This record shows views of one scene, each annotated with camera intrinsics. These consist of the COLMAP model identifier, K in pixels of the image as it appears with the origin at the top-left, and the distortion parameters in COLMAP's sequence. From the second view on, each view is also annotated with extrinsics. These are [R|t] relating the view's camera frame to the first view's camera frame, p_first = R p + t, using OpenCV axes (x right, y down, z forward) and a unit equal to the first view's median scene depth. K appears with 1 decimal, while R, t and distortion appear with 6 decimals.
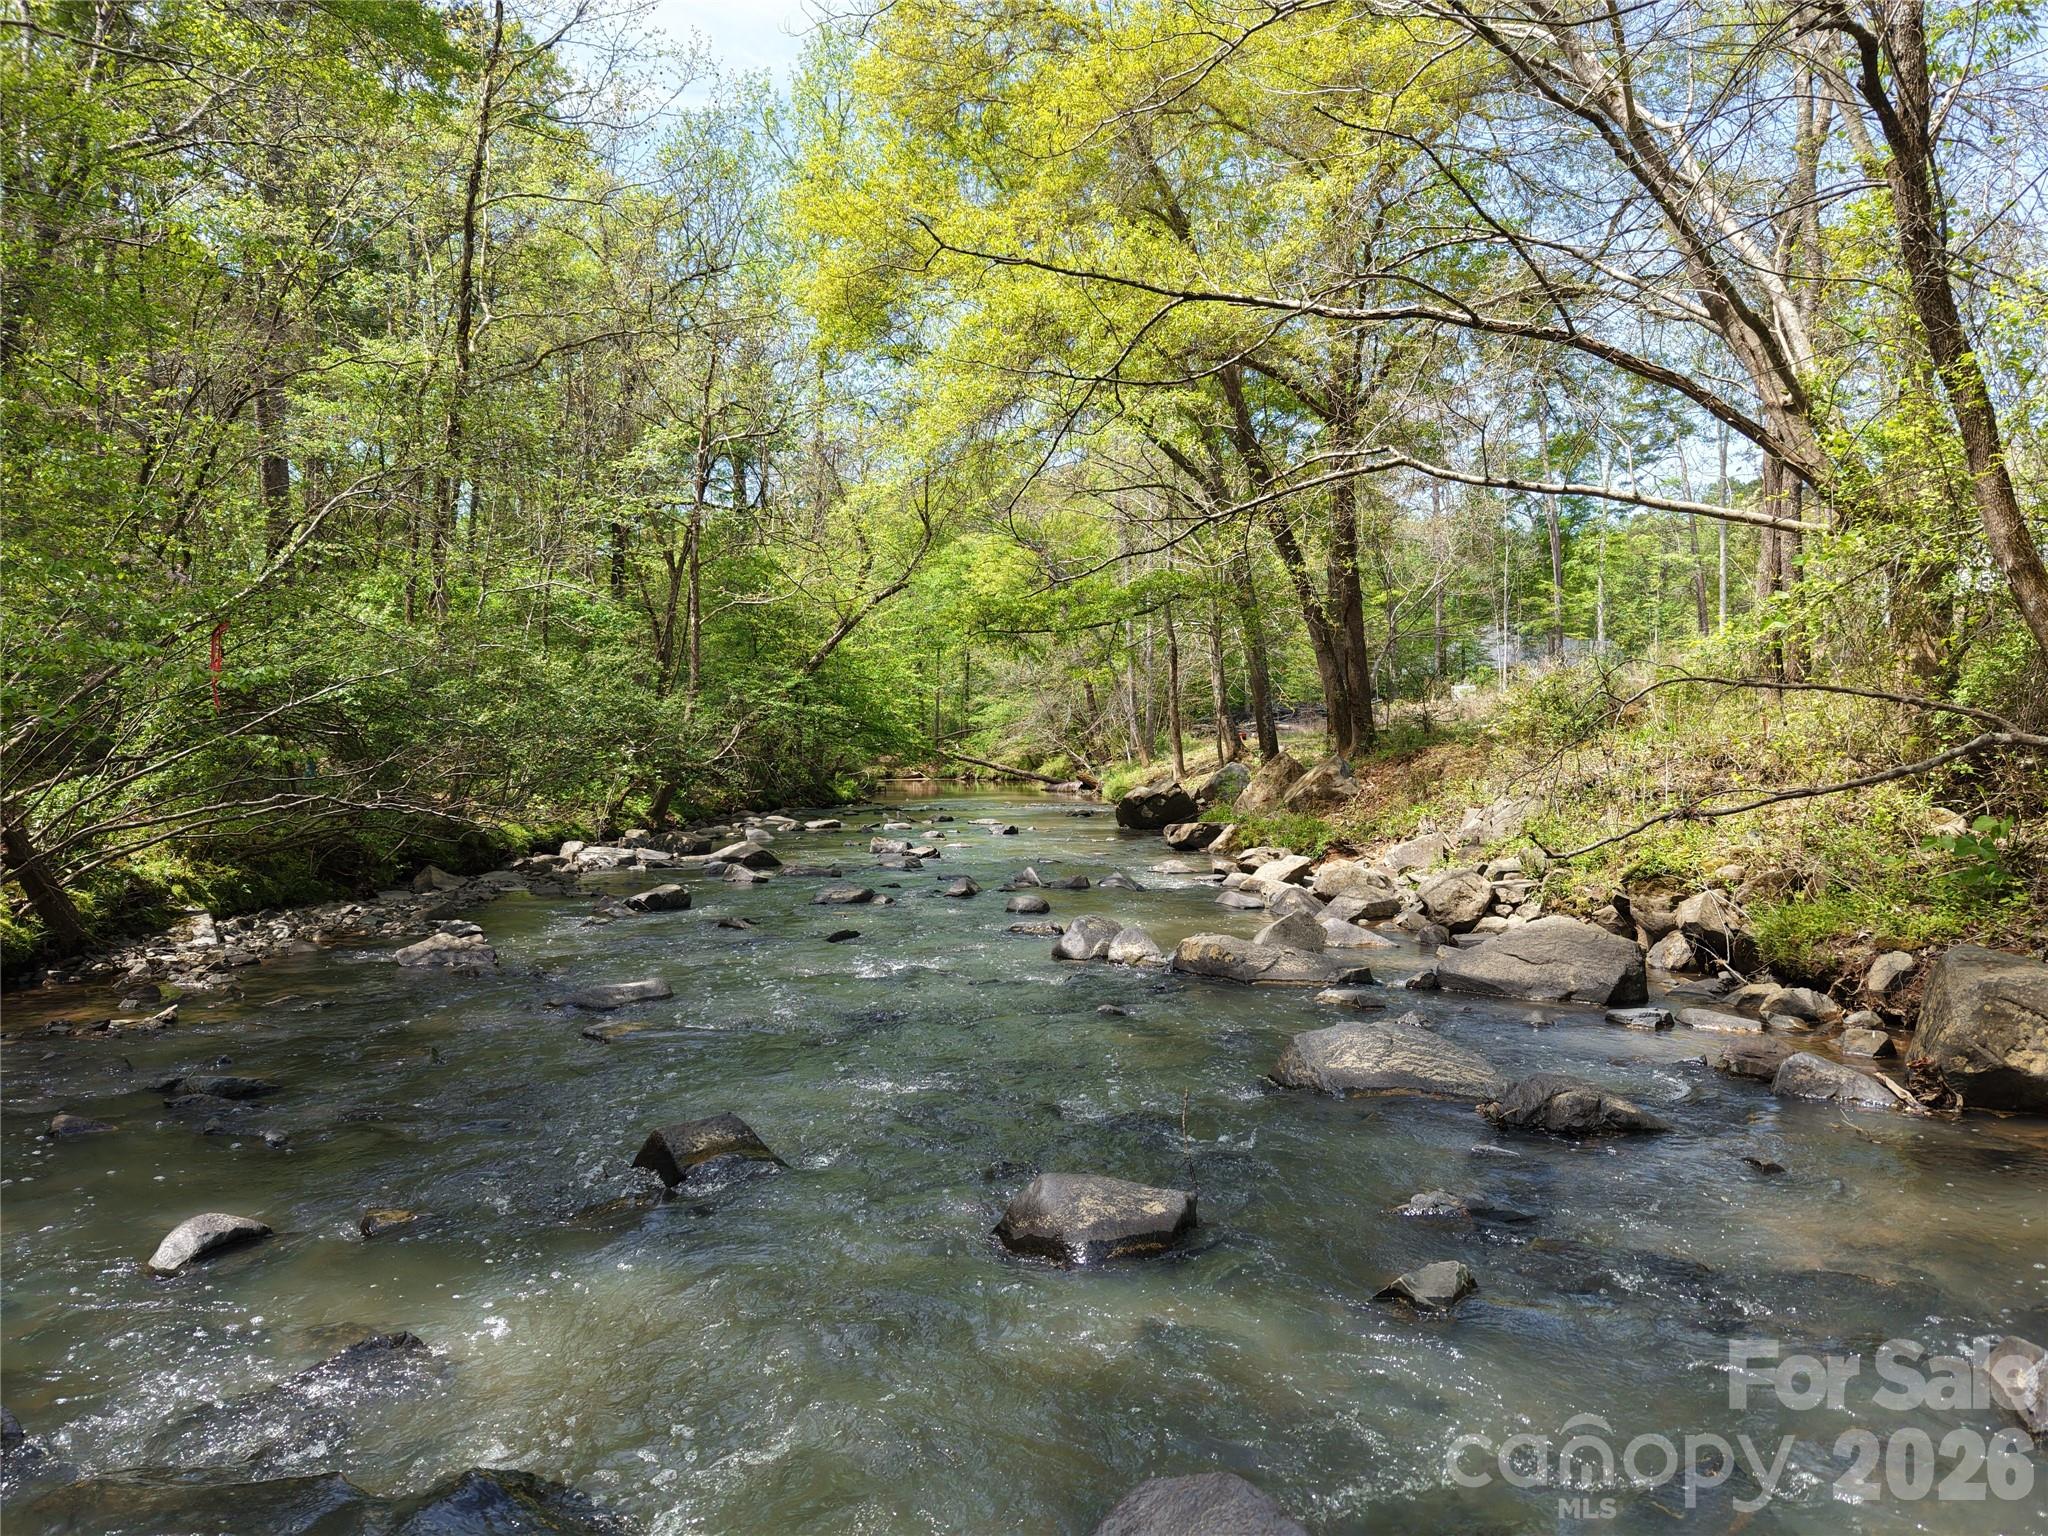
lens RADIAL K [[1393.0, 0, 1020.2], [0, 1393.0, 771.7], [0, 0, 1]] dist [0.035791, -0.040983]
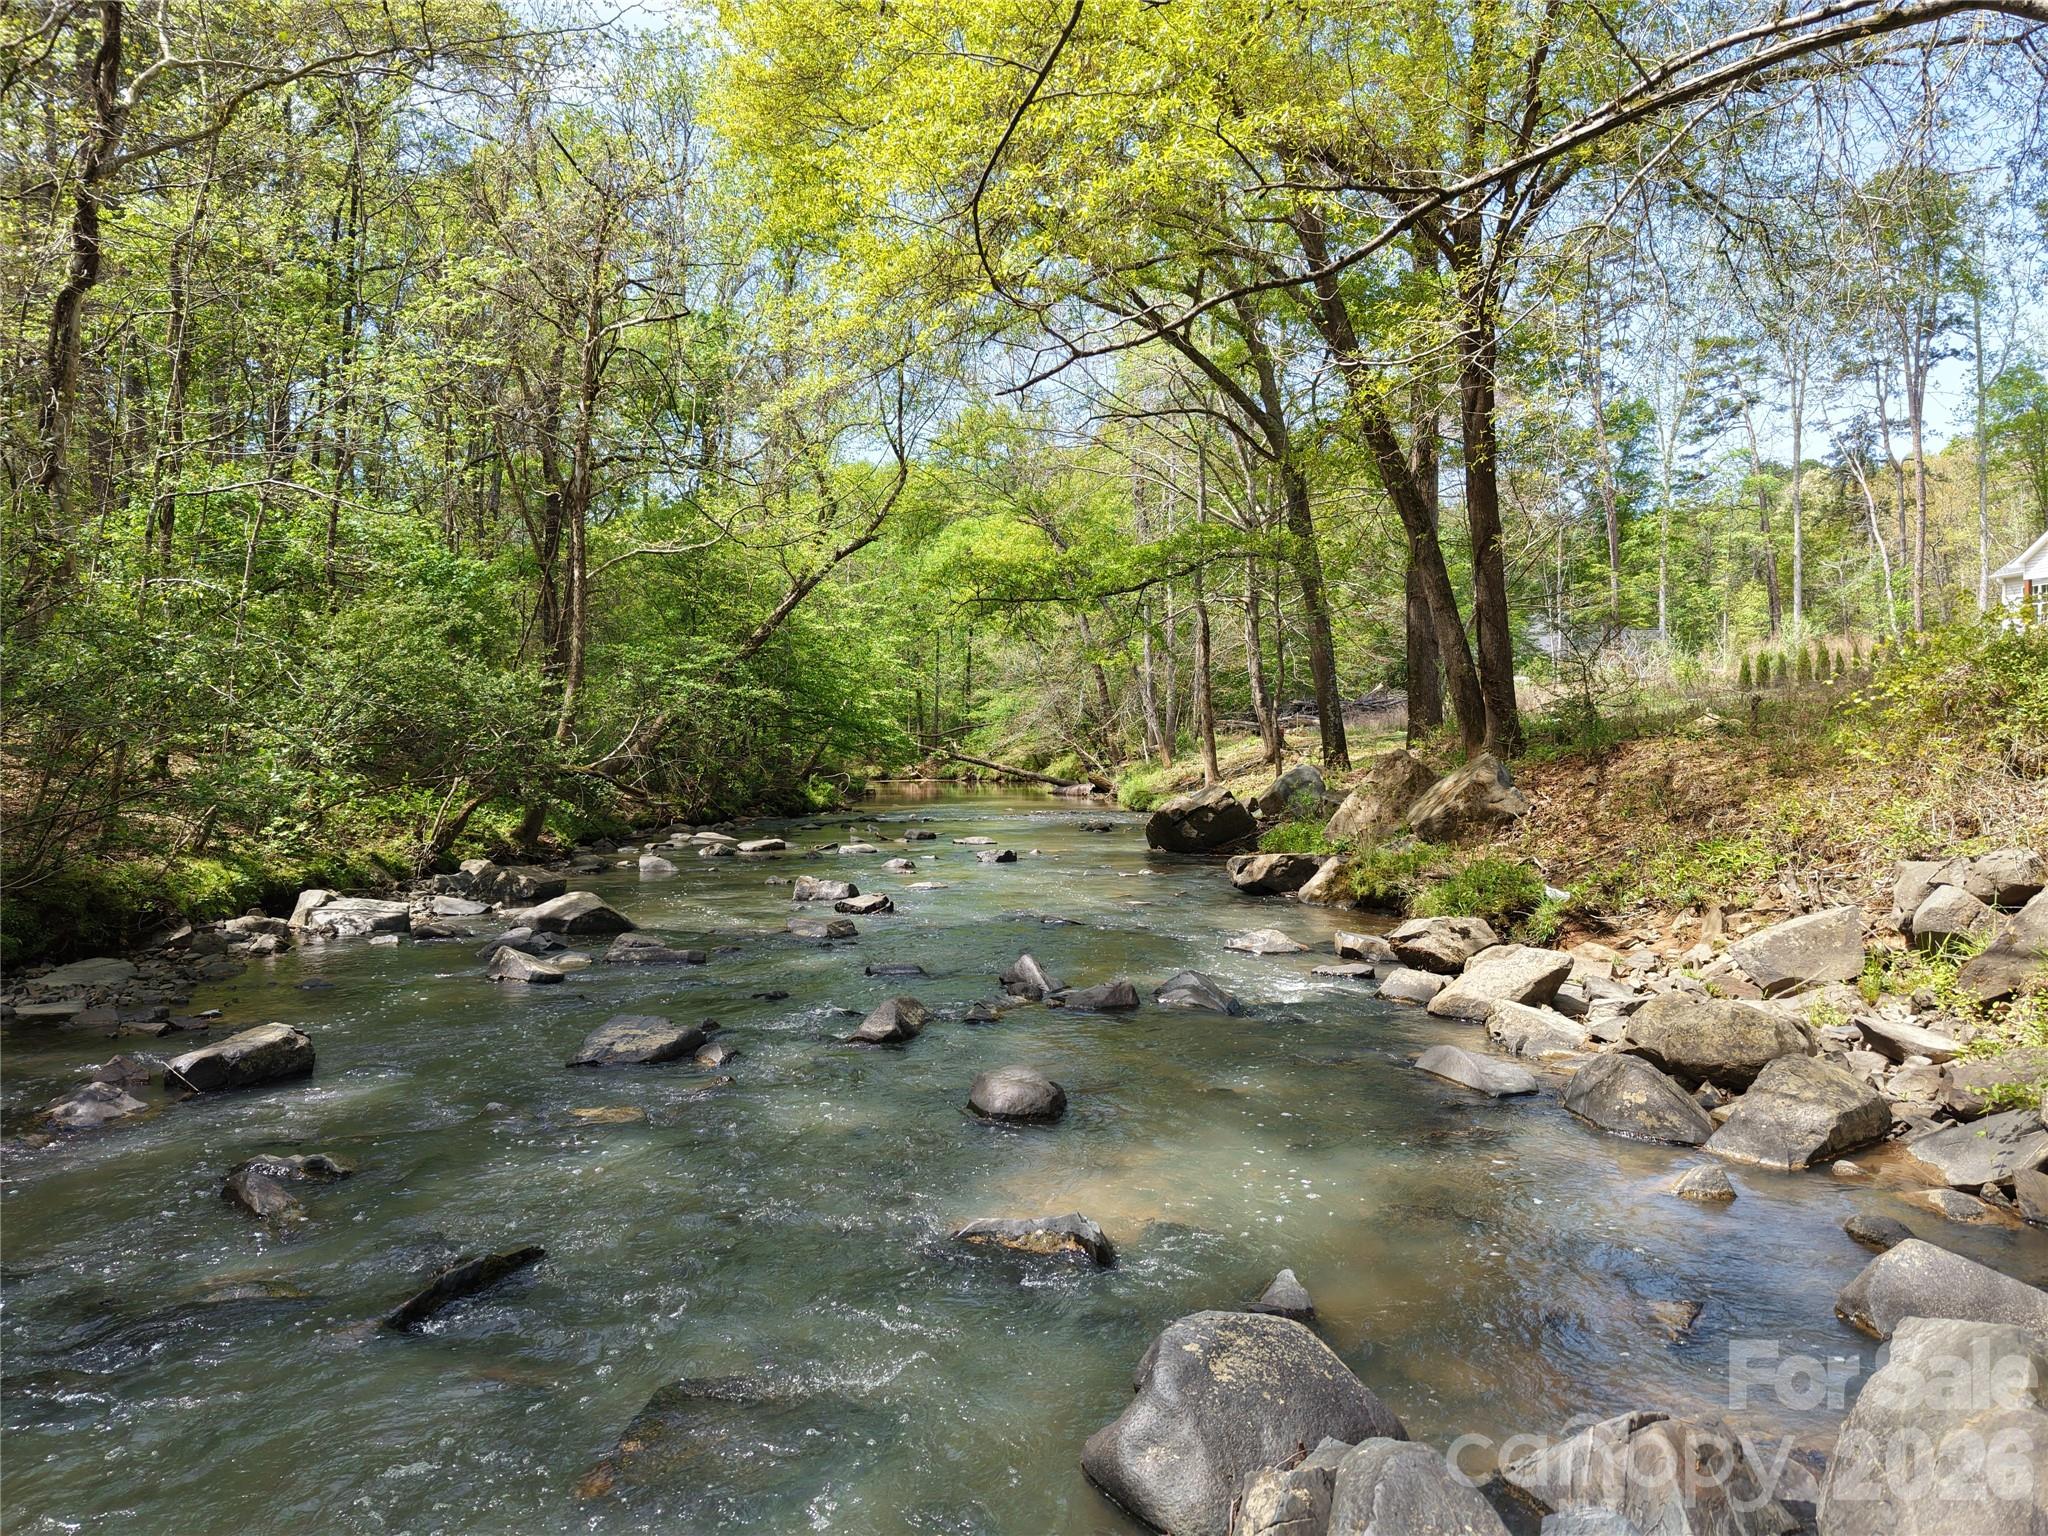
lens RADIAL K [[1393.0, 0, 1029.8], [0, 1393.0, 764.1], [0, 0, 1]] dist [0.035791, -0.040983]
pose [[0.999998, -0.000668, 0.001707, 0.002921], [0.000676, 0.999988, -0.004777, -0.002309], [-0.001704, 0.004779, 0.999987, 0.182482]]
